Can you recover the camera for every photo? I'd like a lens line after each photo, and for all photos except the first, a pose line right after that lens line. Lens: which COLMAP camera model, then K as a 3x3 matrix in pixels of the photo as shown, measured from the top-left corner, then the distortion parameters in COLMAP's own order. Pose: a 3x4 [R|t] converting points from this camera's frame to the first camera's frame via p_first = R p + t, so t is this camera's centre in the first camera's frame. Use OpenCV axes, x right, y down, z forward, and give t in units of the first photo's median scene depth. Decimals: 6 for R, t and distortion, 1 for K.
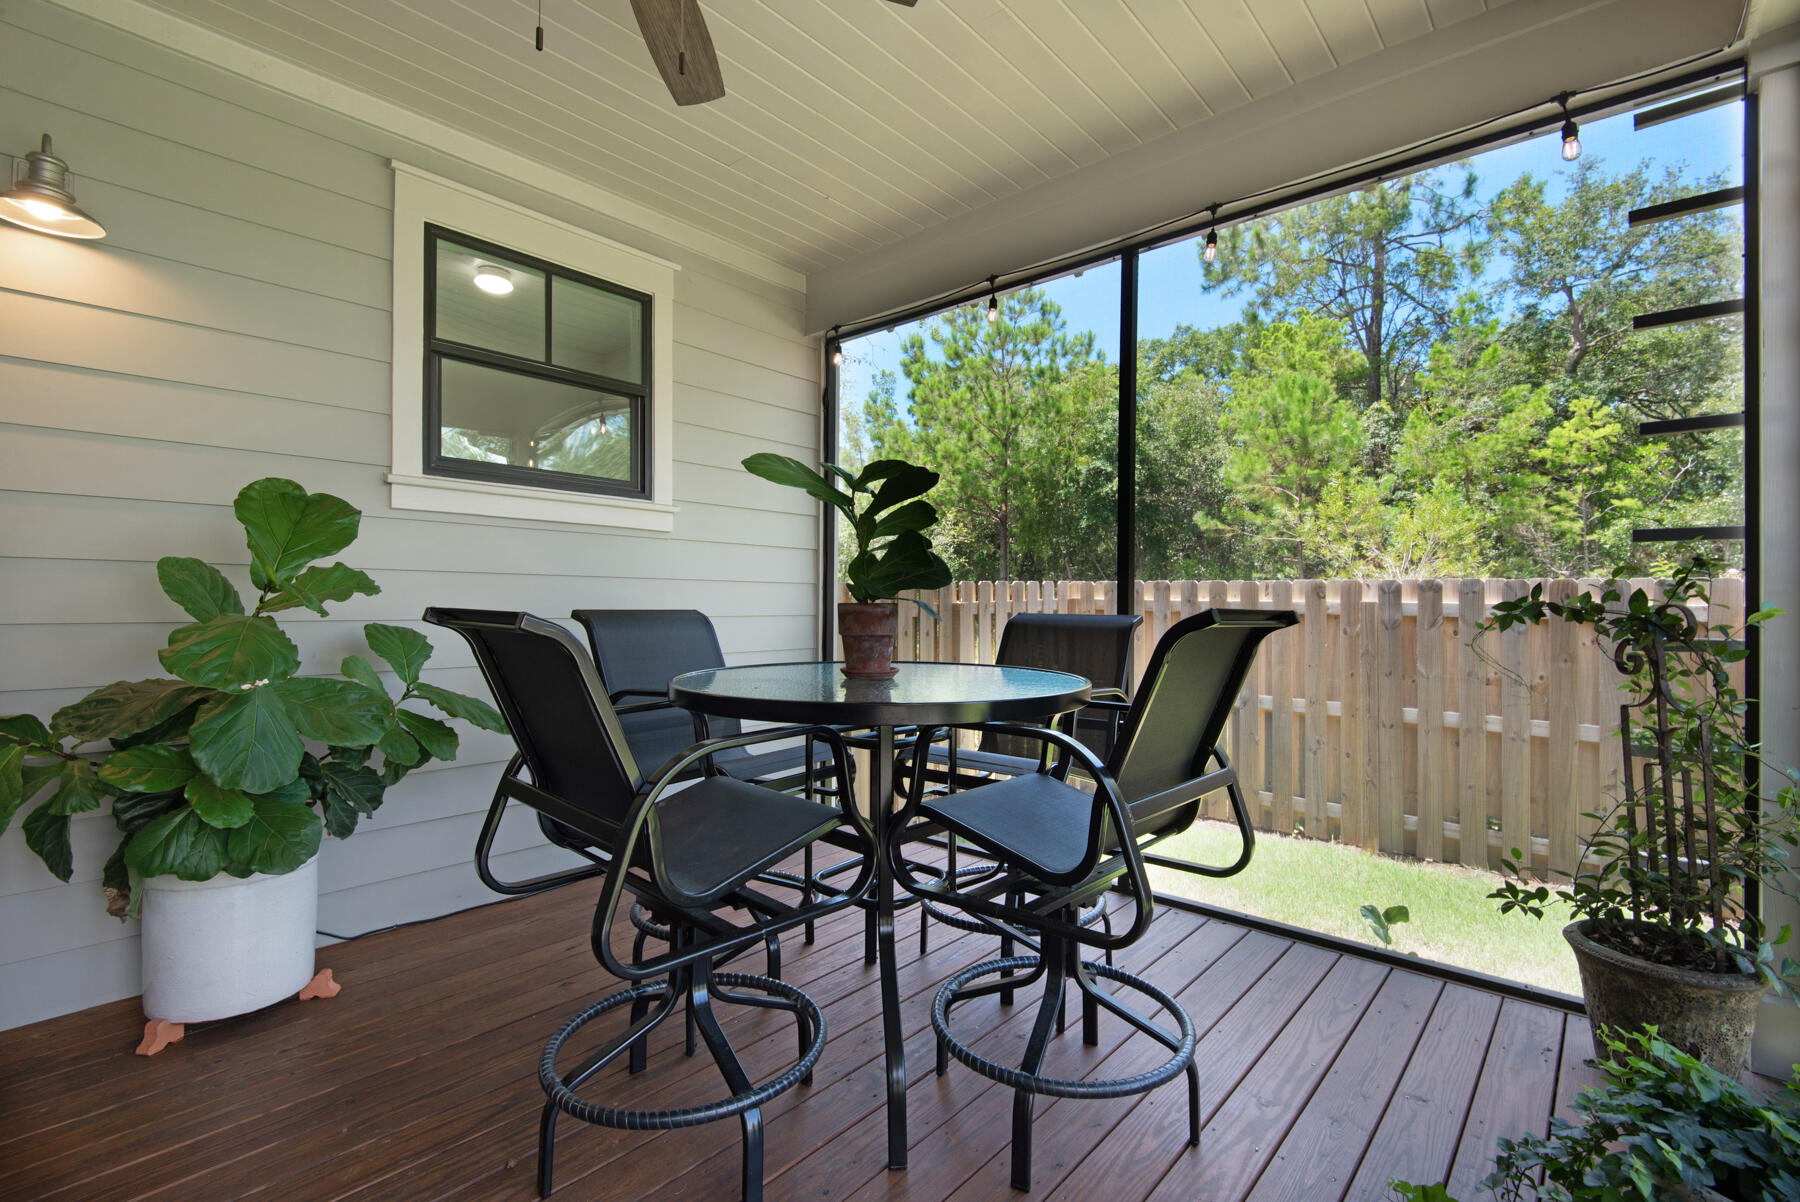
lens RADIAL K [[838.5, 0, 893.6], [0, 838.5, 597.1], [0, 0, 1]] dist [-0.001245, -0.000813]
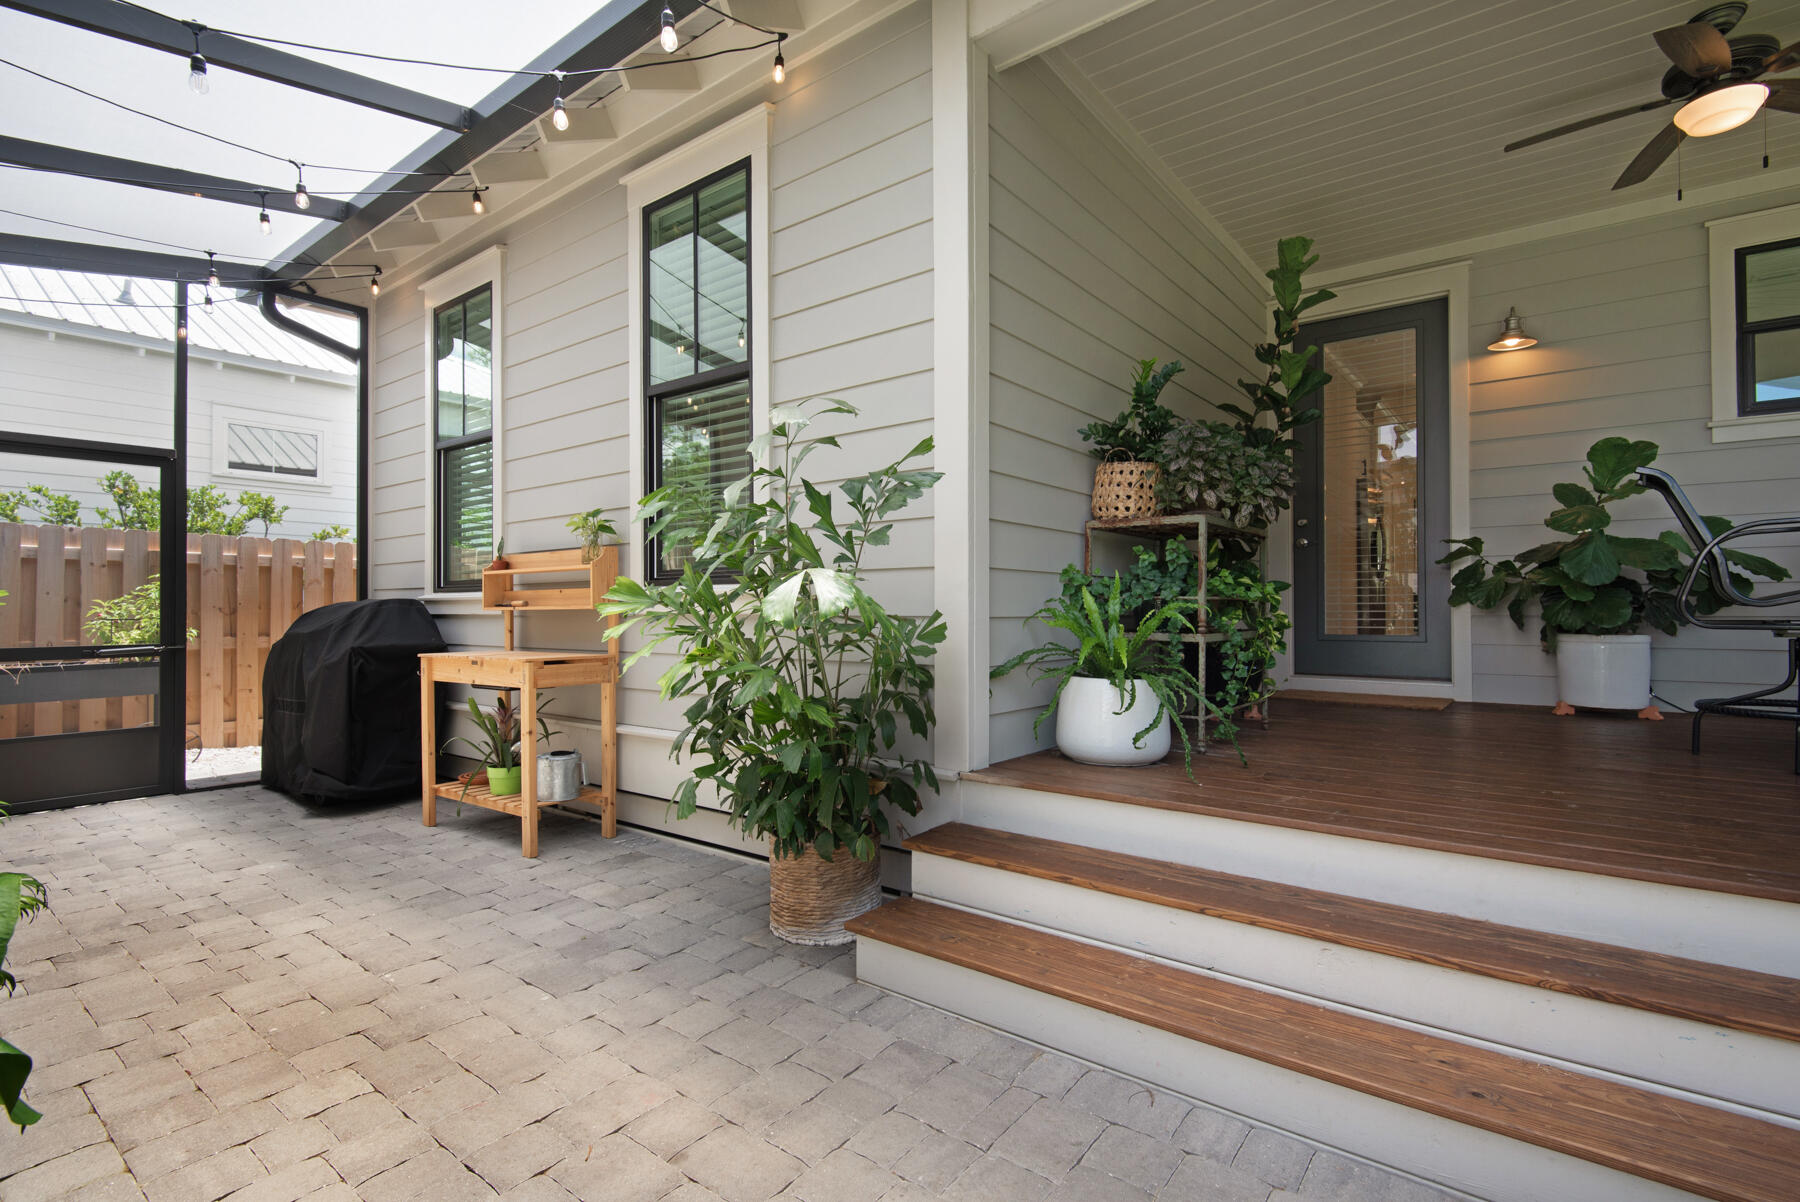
lens RADIAL K [[838.5, 0, 893.6], [0, 838.5, 597.1], [0, 0, 1]] dist [-0.001245, -0.000813]
pose [[0.054842, -0.028356, -0.998092, 1.104100], [0.003475, 0.999596, -0.028208, 0.278719], [0.998489, -0.001922, 0.054919, -0.774376]]
